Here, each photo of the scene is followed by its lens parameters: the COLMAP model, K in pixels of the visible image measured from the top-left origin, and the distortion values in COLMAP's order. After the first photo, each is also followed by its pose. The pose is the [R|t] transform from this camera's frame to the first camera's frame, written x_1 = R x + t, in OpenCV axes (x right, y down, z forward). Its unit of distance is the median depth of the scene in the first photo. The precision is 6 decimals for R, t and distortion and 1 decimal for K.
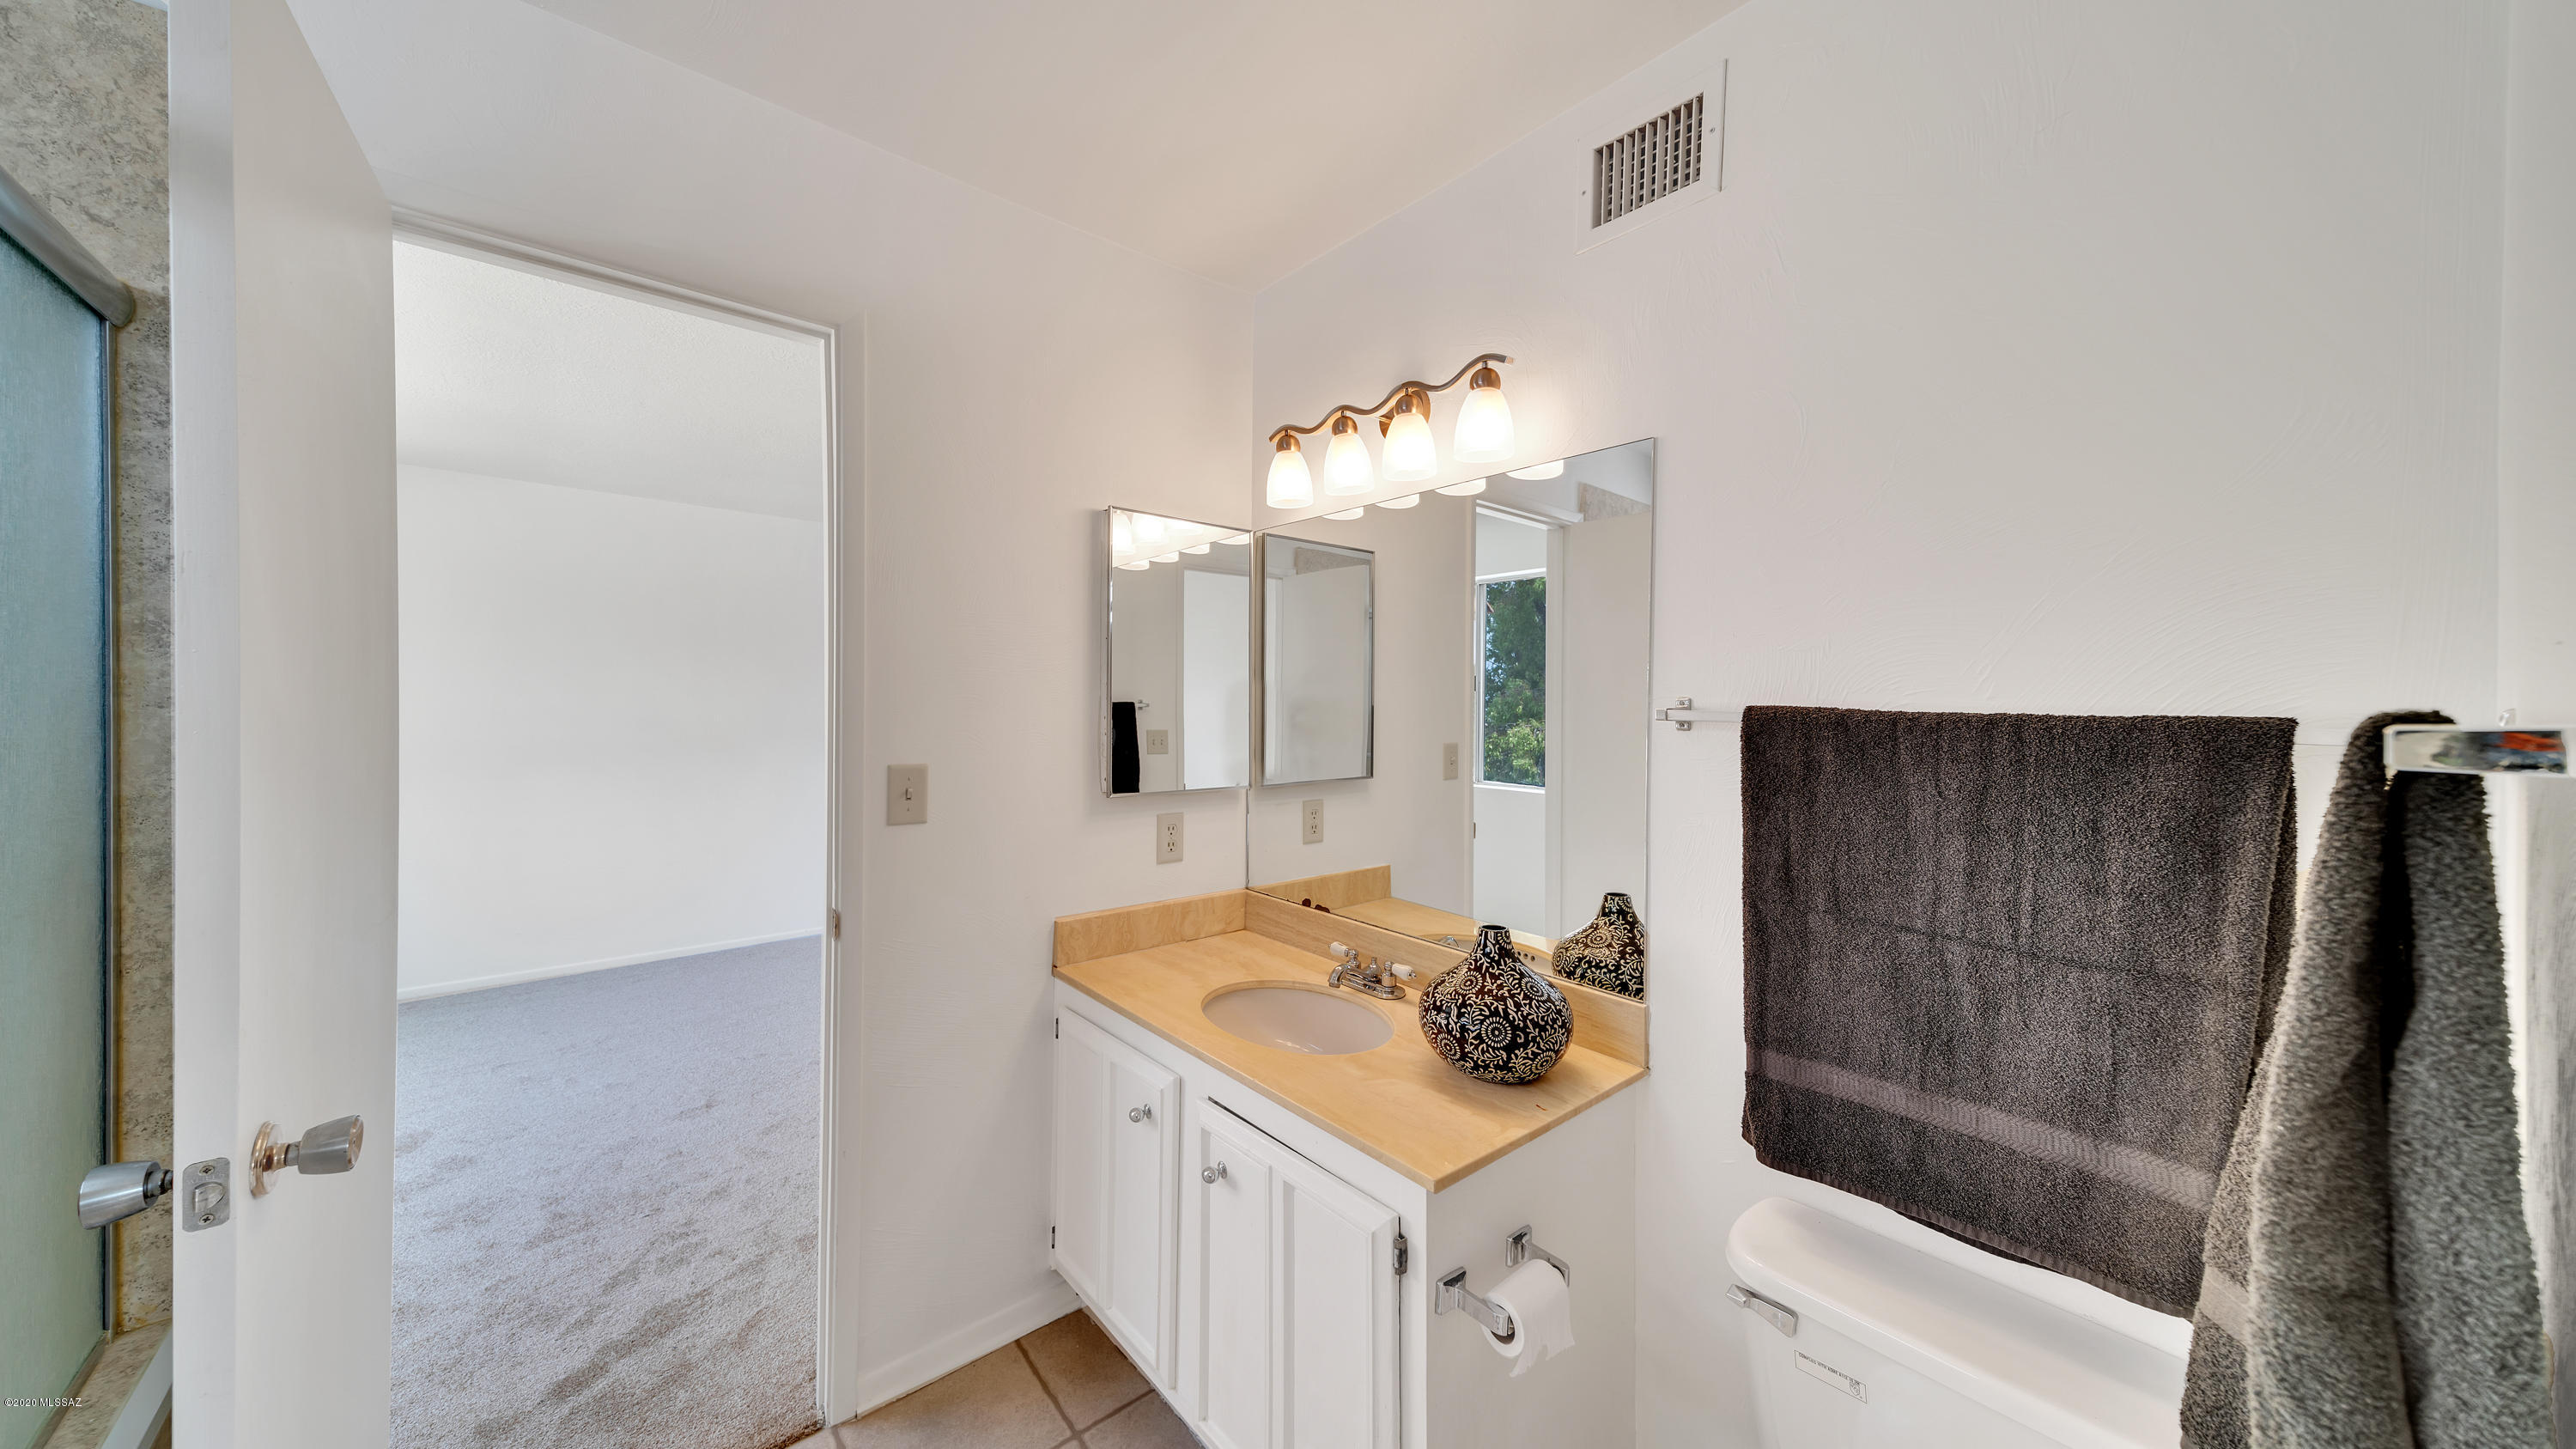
lens RADIAL K [[843.1, 0, 1295.9], [0, 843.1, 710.4], [0, 0, 1]] dist [0.011251, -0.000034]
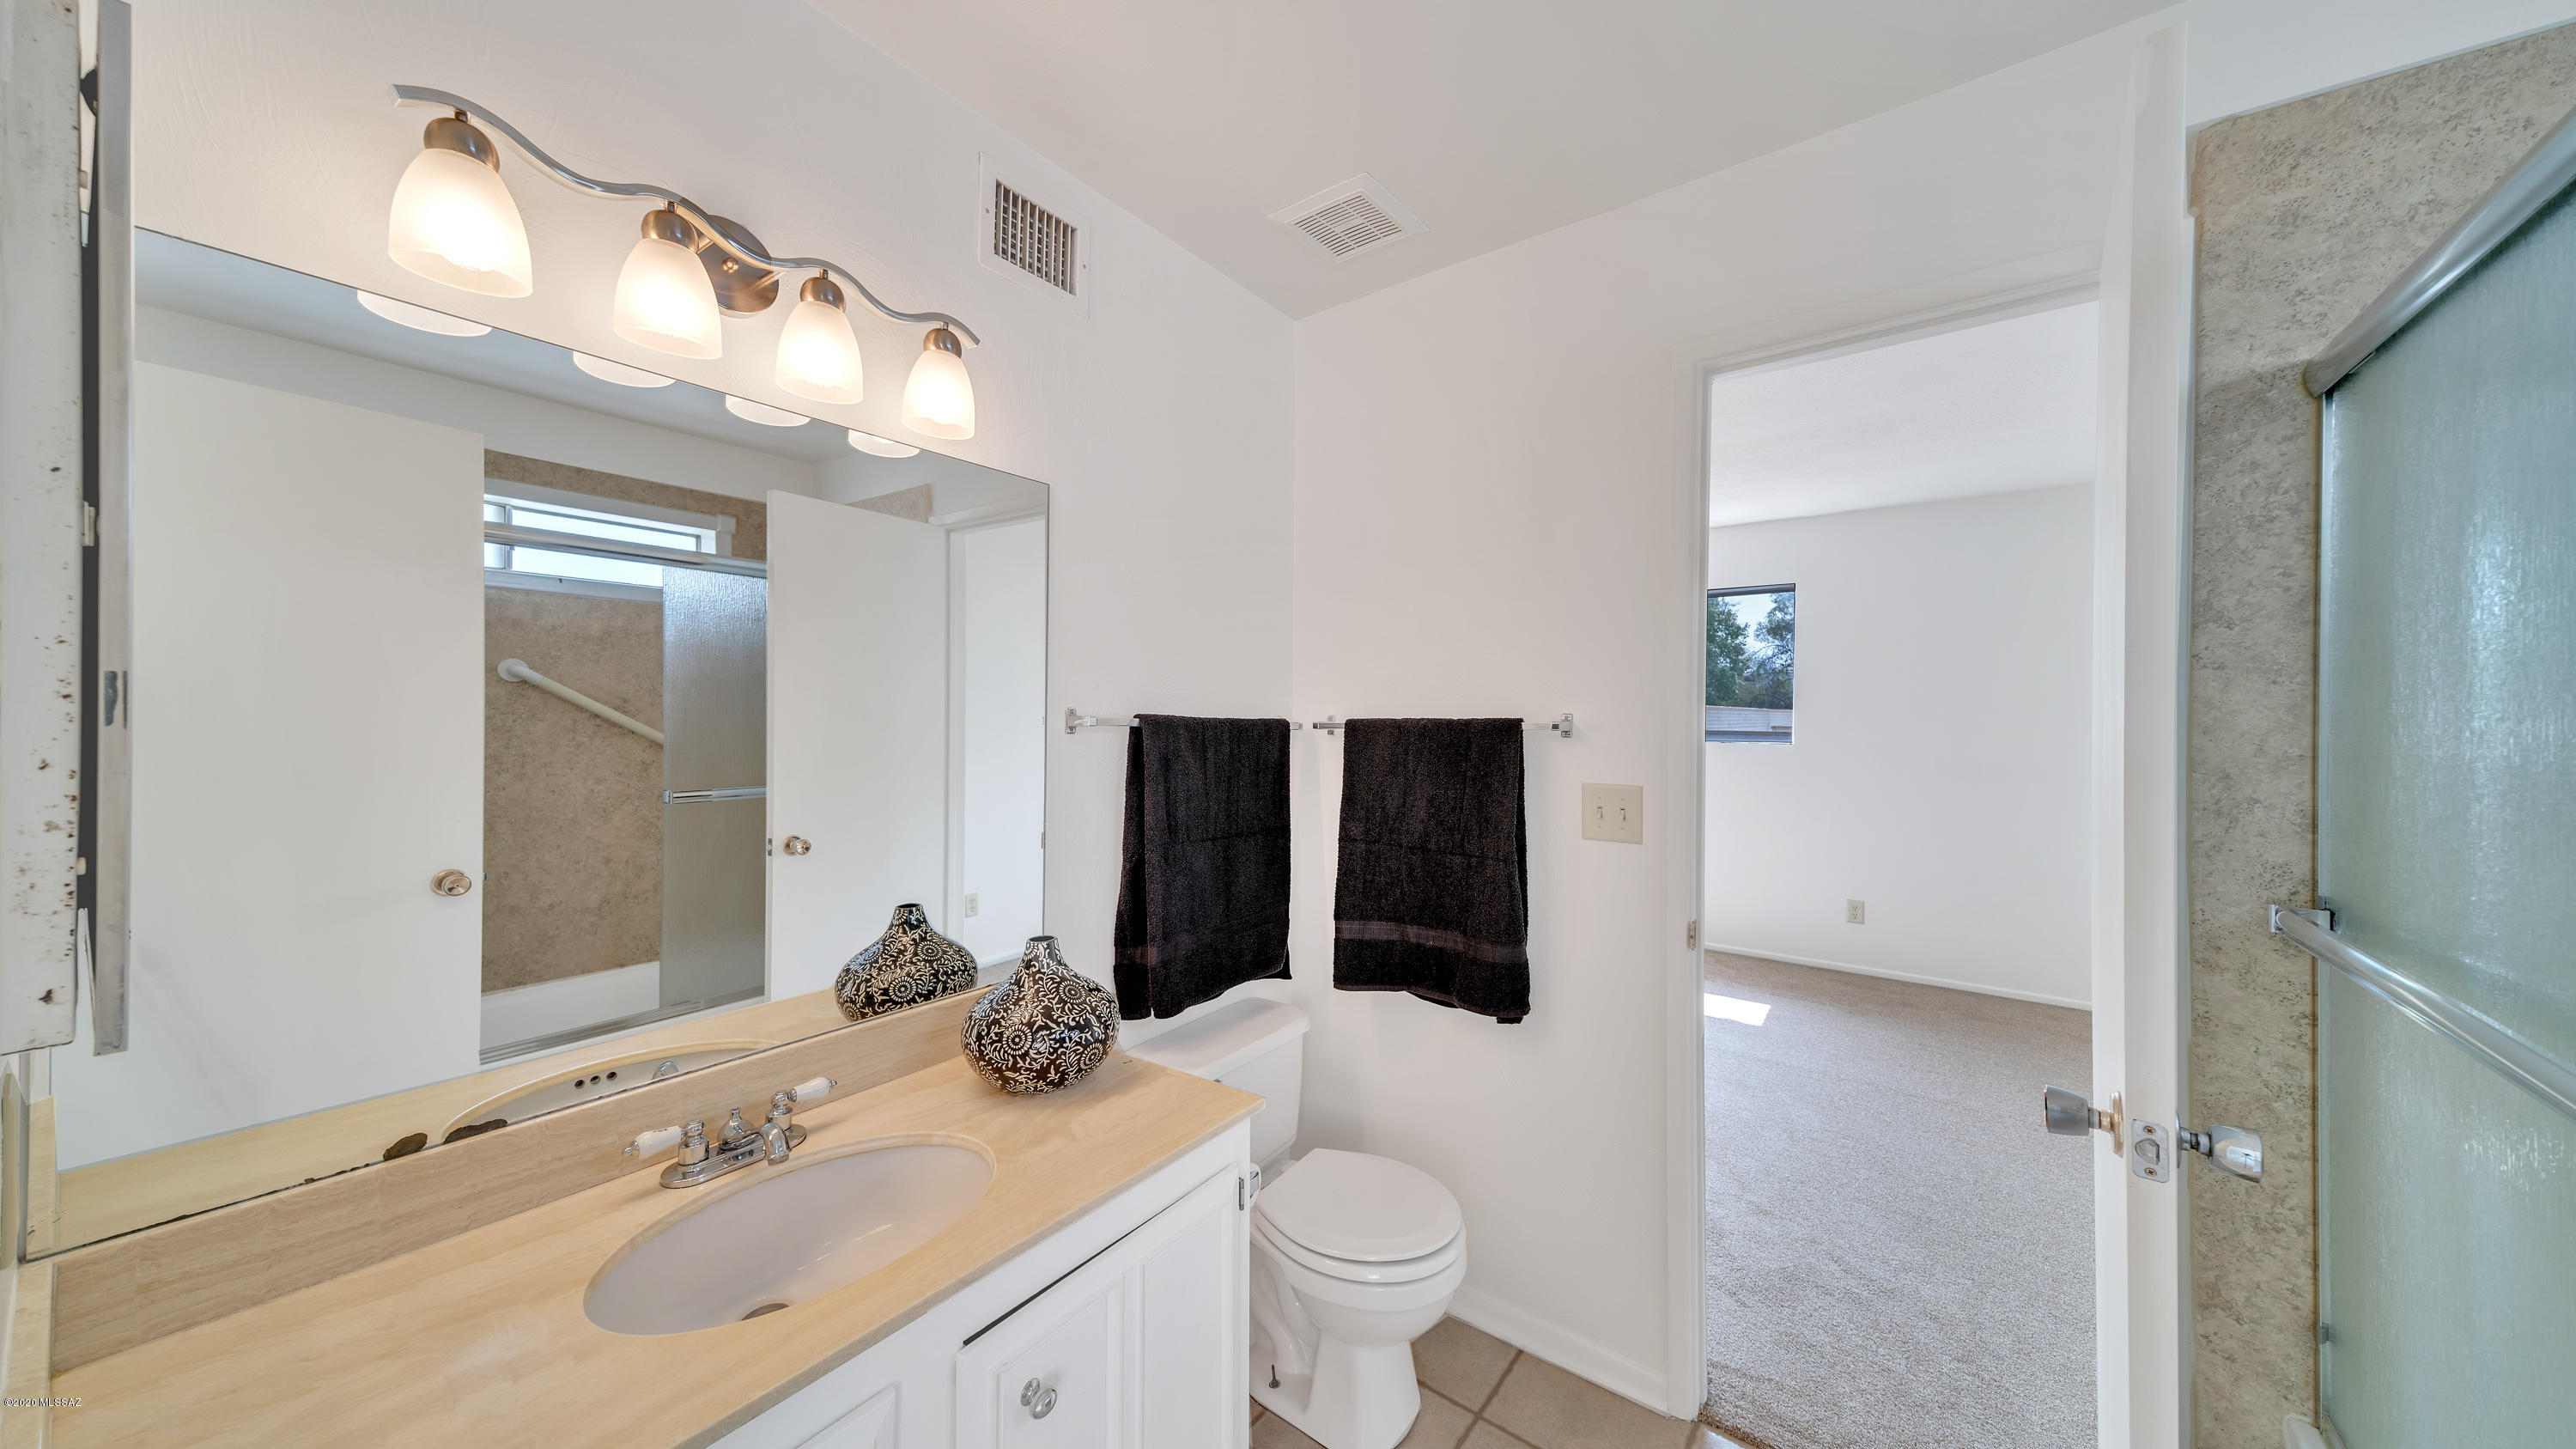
lens RADIAL K [[843.1, 0, 1295.9], [0, 843.1, 710.4], [0, 0, 1]] dist [0.011251, -0.000034]
pose [[-0.232460, -0.007502, 0.972577, -0.747337], [-0.010244, 0.999934, 0.005265, -0.019378], [-0.972552, -0.008739, -0.232521, 0.878502]]
